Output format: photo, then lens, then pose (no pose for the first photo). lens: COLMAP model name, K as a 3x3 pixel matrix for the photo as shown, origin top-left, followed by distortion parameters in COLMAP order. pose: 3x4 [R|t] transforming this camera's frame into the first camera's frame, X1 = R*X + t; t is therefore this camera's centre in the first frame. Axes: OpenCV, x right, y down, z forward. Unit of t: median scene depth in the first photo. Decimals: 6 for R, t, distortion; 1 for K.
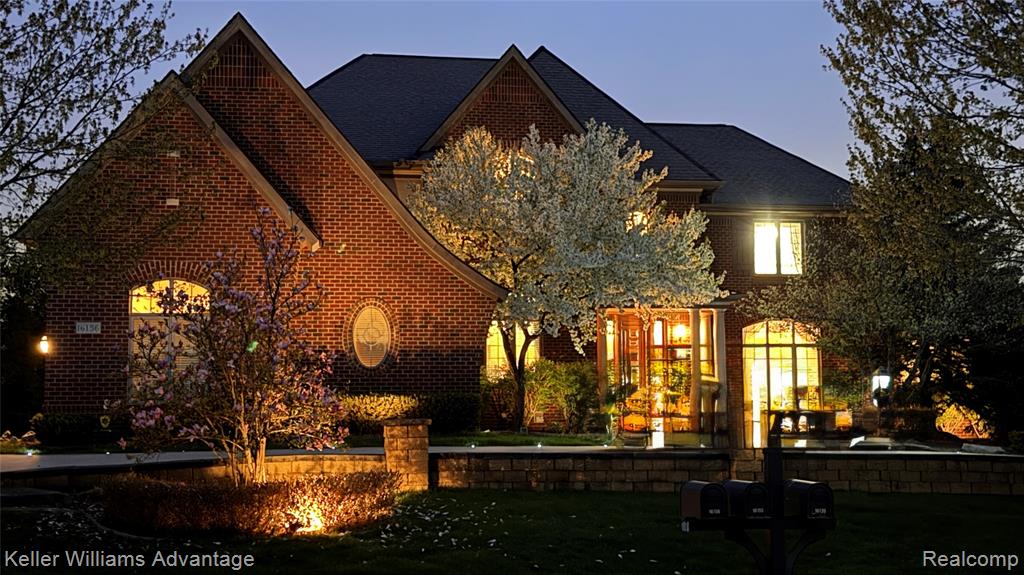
lens RADIAL K [[1278.7, 0, 509.9], [0, 1278.7, 287.0], [0, 0, 1]] dist [0.067171, 0.000000]
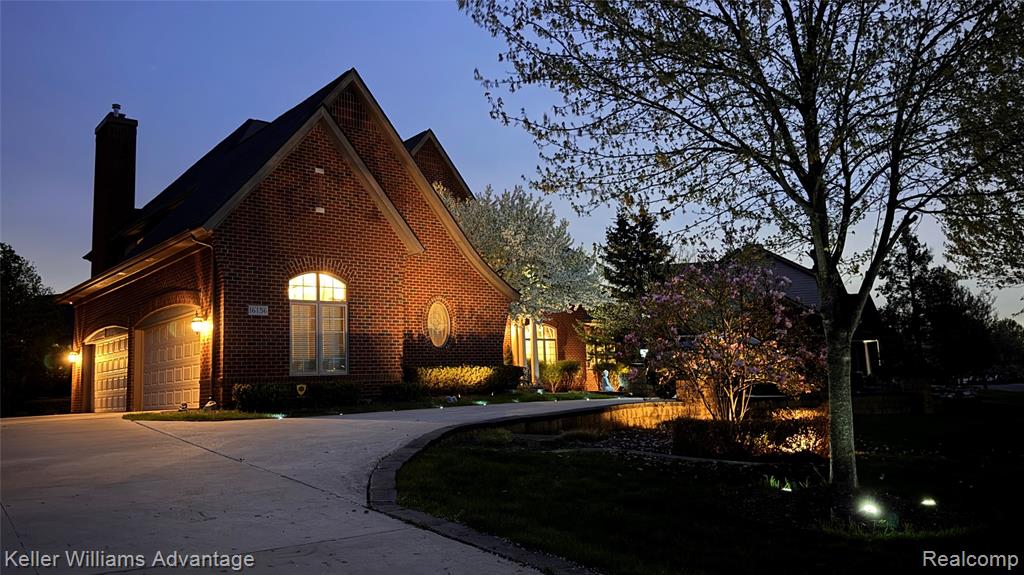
lens RADIAL K [[803.9, 0, 513.3], [0, 803.9, 288.7], [0, 0, 1]] dist [0.012208, 0.000854]
pose [[0.820173, 0.046891, 0.570190, -0.554089], [-0.028019, 0.998732, -0.041831, 0.036217], [-0.571429, 0.018332, 0.820447, 0.270541]]
